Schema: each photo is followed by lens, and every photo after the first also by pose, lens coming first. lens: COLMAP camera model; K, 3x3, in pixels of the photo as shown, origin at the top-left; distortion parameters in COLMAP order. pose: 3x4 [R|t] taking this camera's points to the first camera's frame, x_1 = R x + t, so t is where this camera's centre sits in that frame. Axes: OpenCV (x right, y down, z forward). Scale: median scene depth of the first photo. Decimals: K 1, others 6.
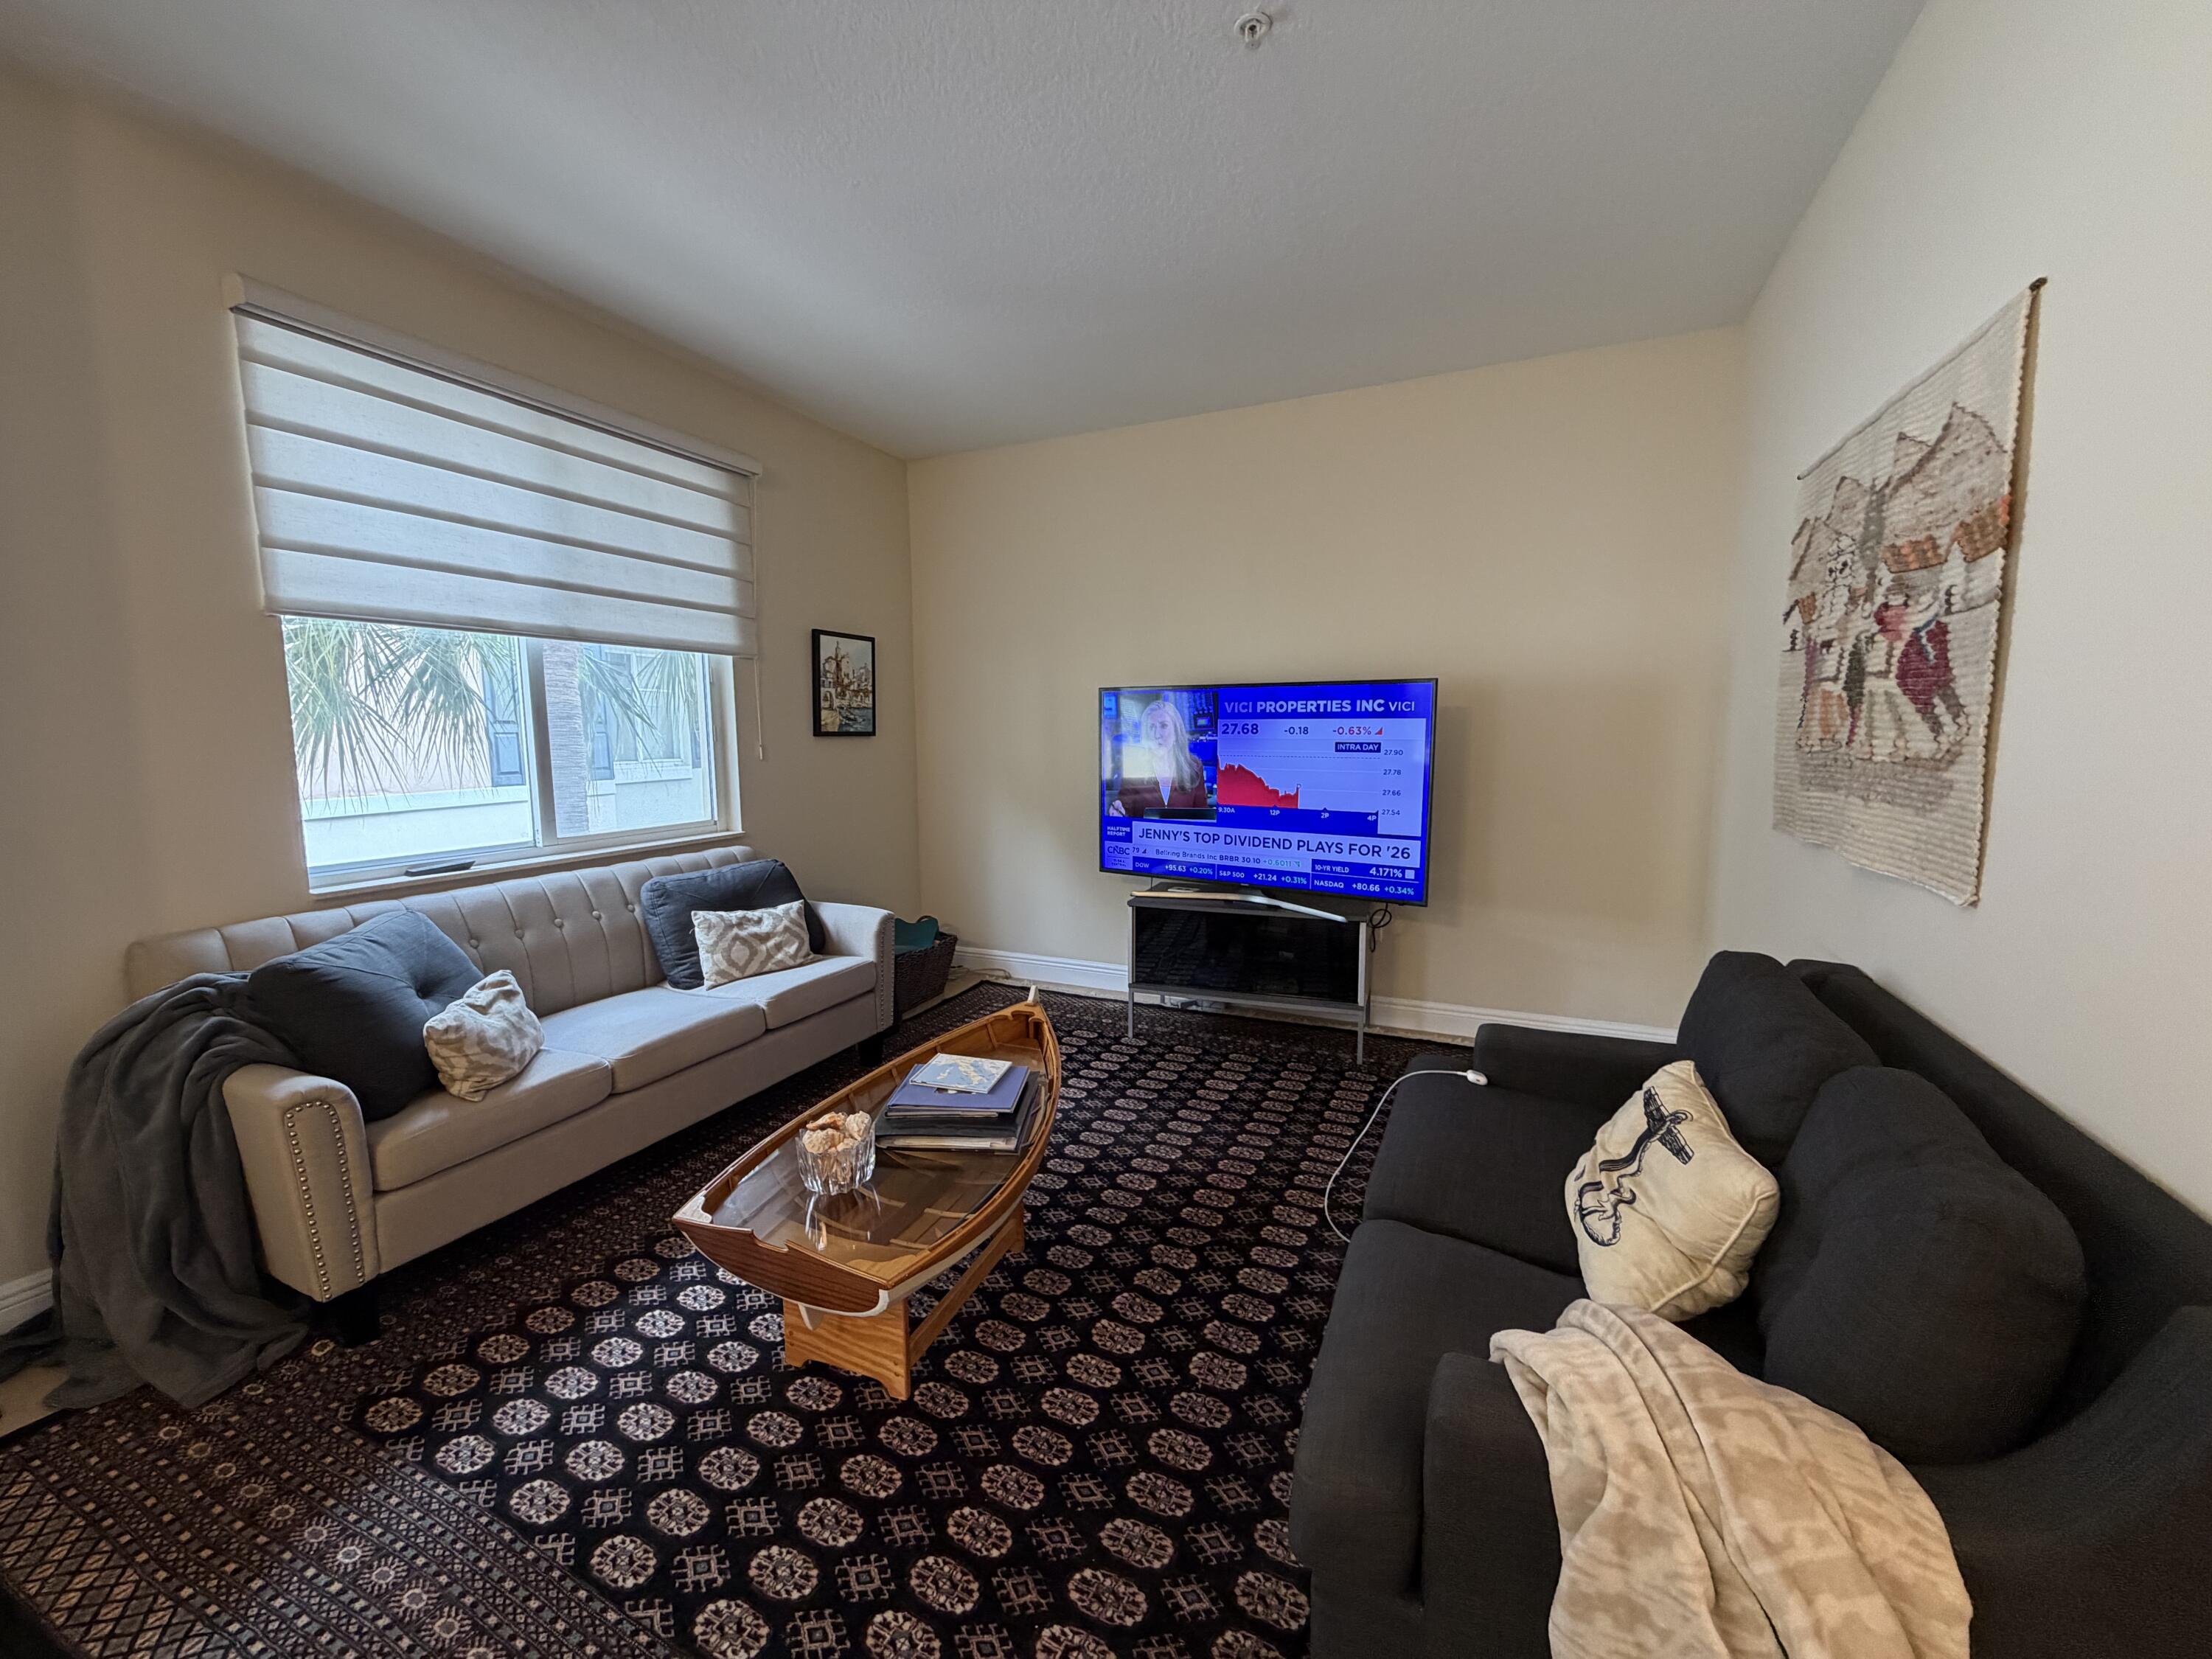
lens RADIAL K [[881.6, 0, 1109.4], [0, 881.6, 828.8], [0, 0, 1]] dist [-0.000804, 0.000083]
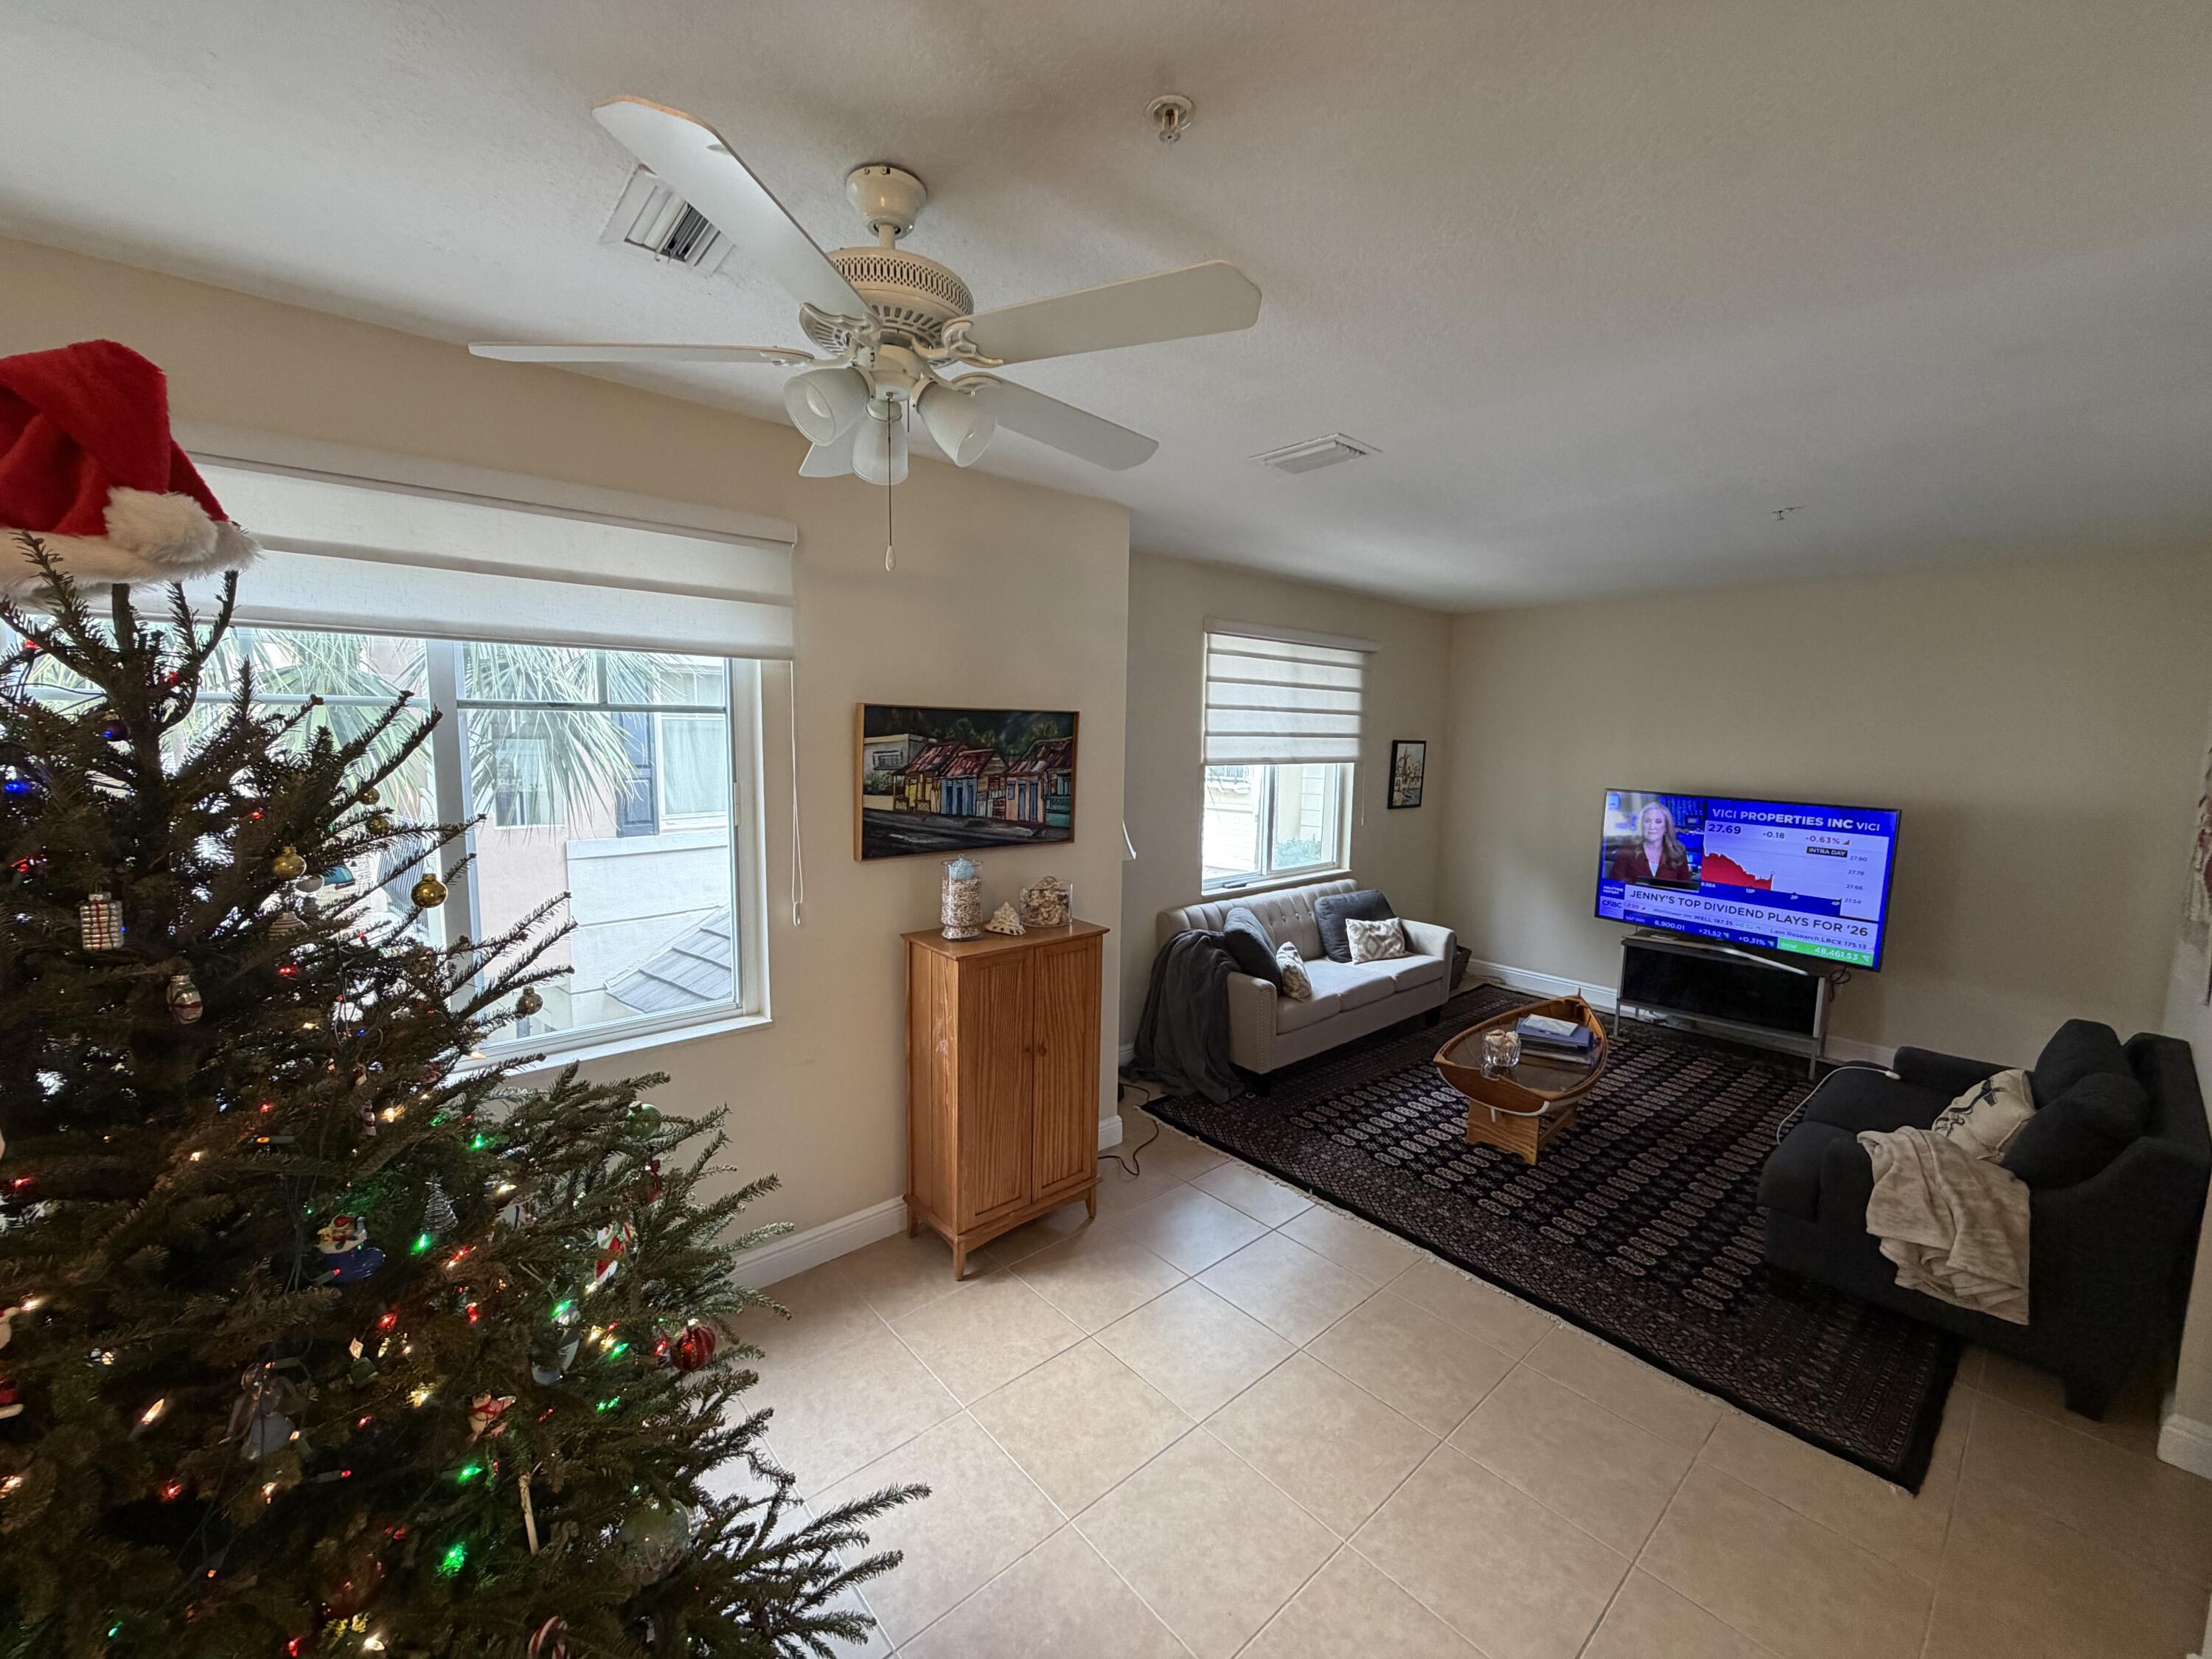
lens RADIAL K [[881.6, 0, 1103.3], [0, 881.6, 830.2], [0, 0, 1]] dist [-0.000804, 0.000083]
pose [[0.909147, 0.067420, -0.410982, -0.307120], [-0.068237, 0.997588, 0.012701, -0.108384], [0.410848, 0.016497, 0.911555, -1.209394]]
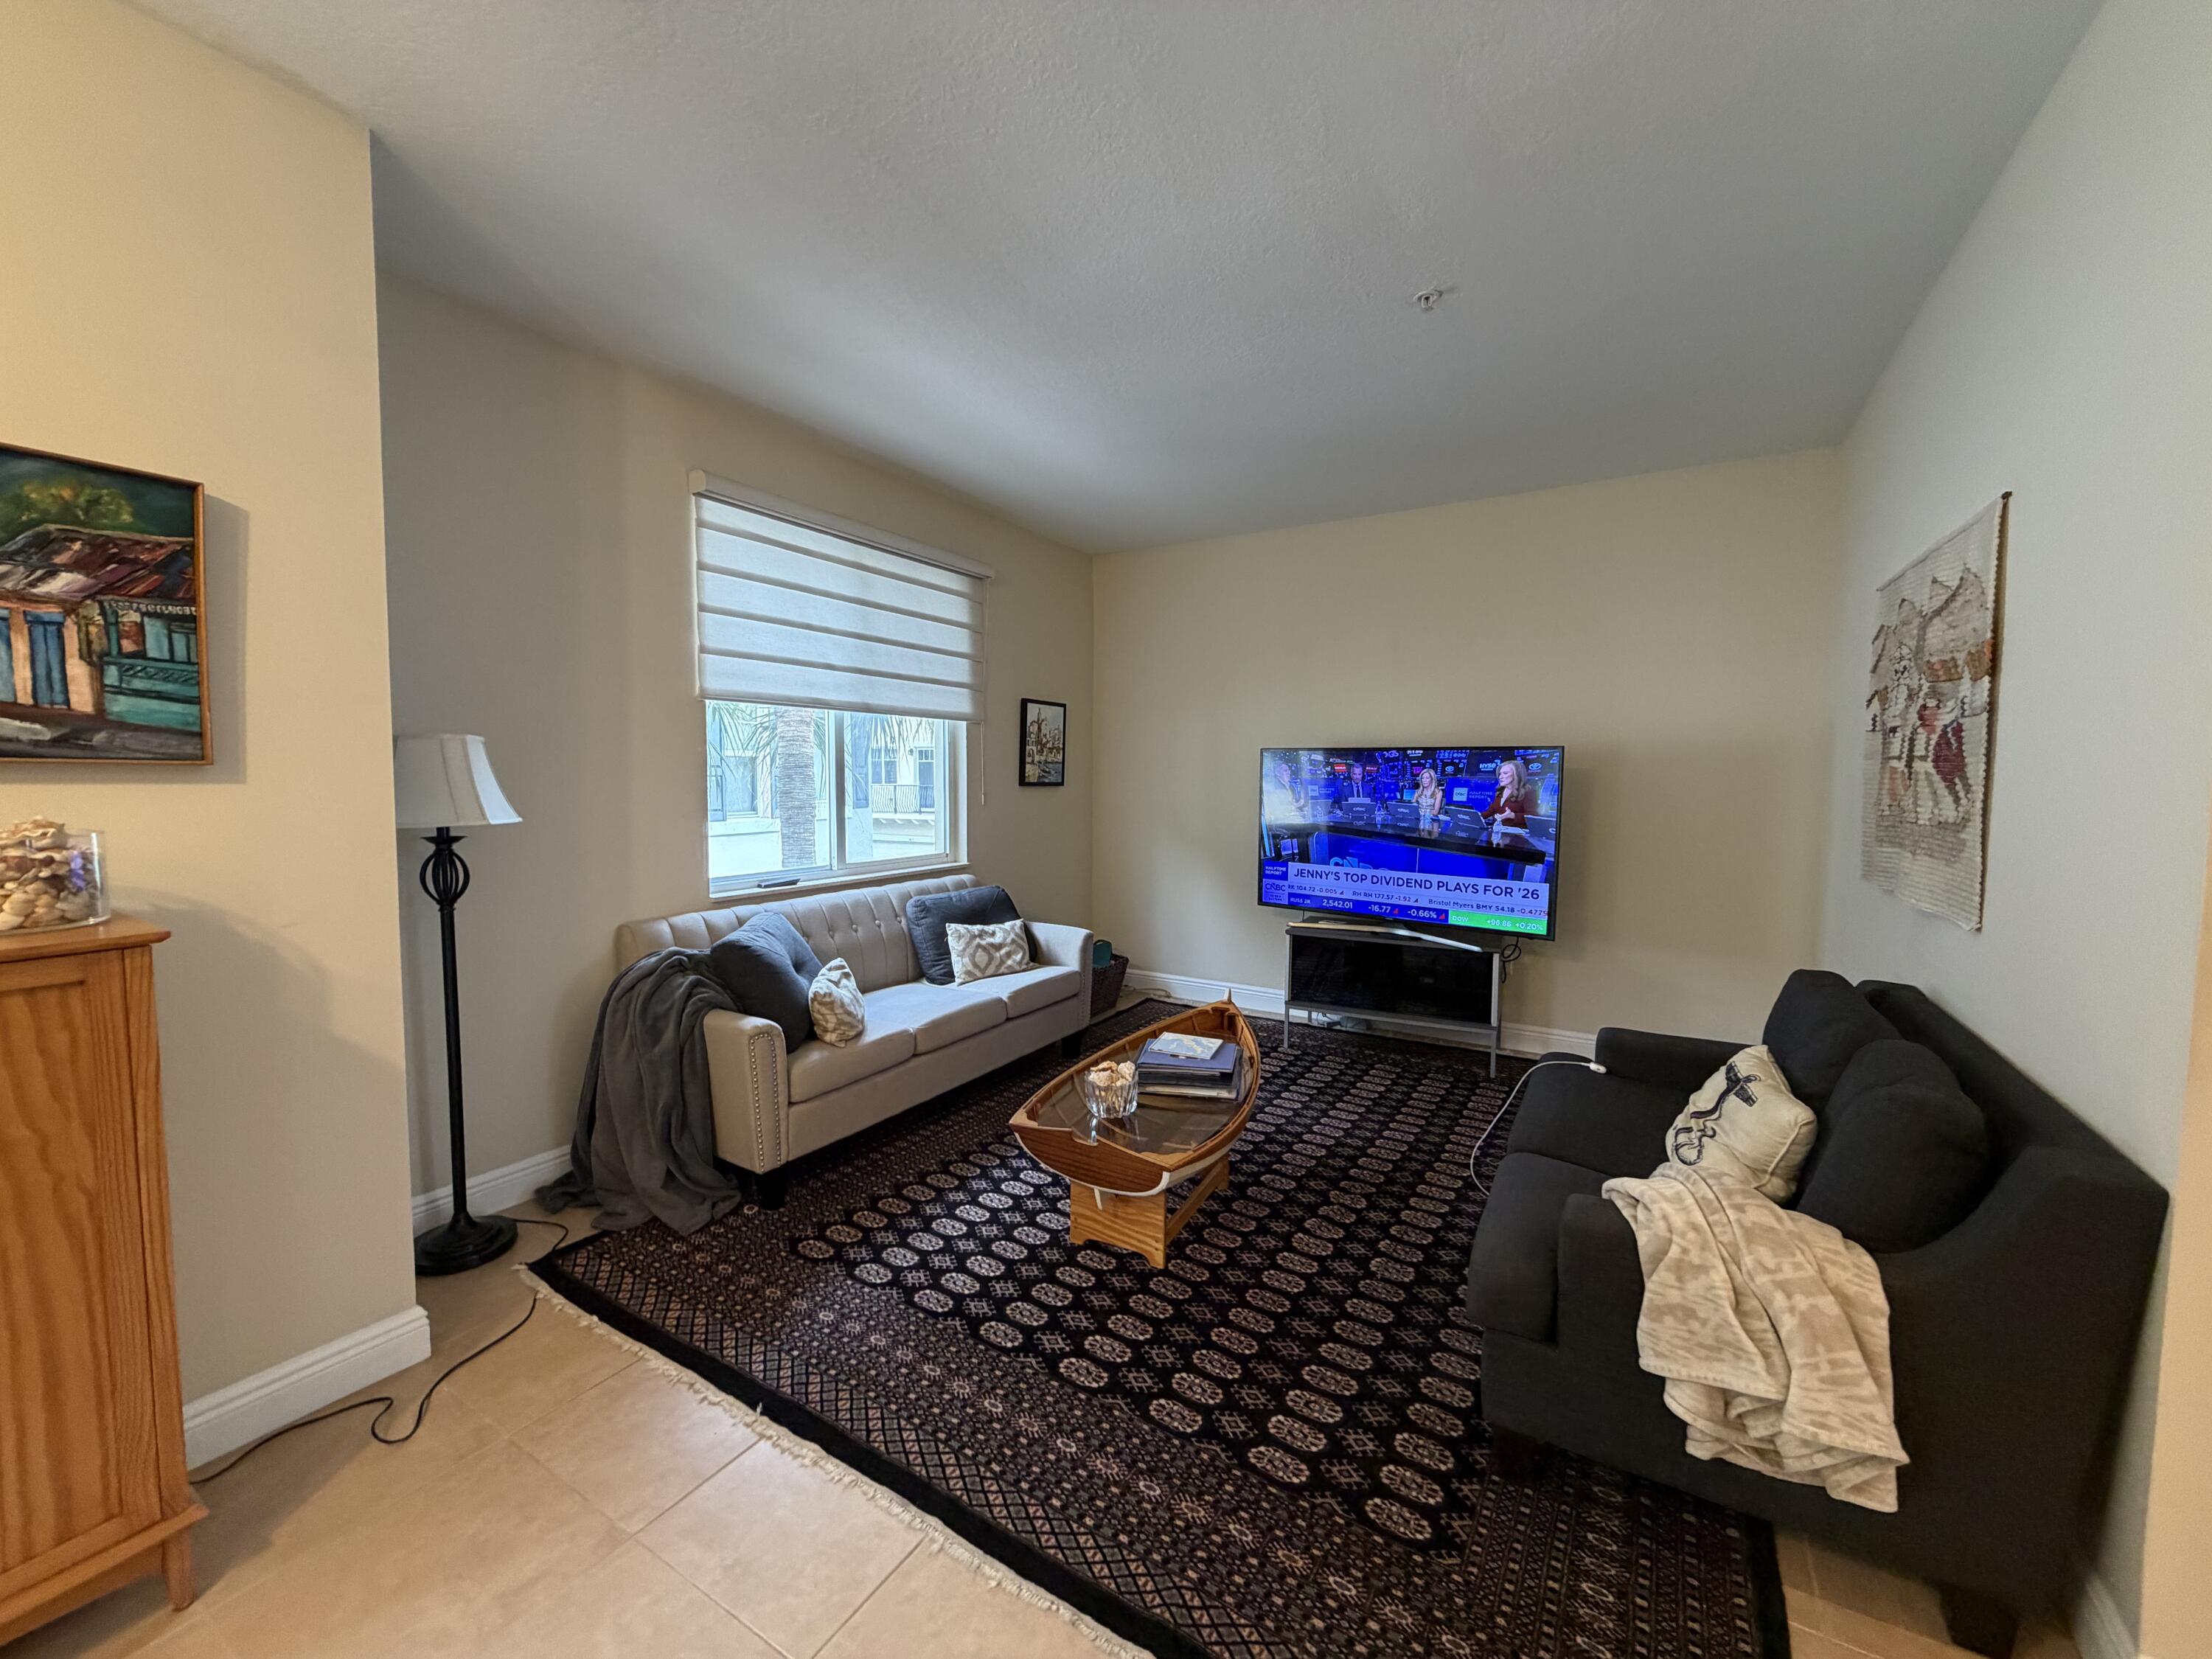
lens RADIAL K [[881.6, 0, 1106.9], [0, 881.6, 829.4], [0, 0, 1]] dist [-0.000804, 0.000083]
pose [[0.992555, 0.019515, -0.120220, -0.140200], [-0.025569, 0.998470, -0.049021, 0.021683], [0.119079, 0.051730, 0.991536, -0.364525]]
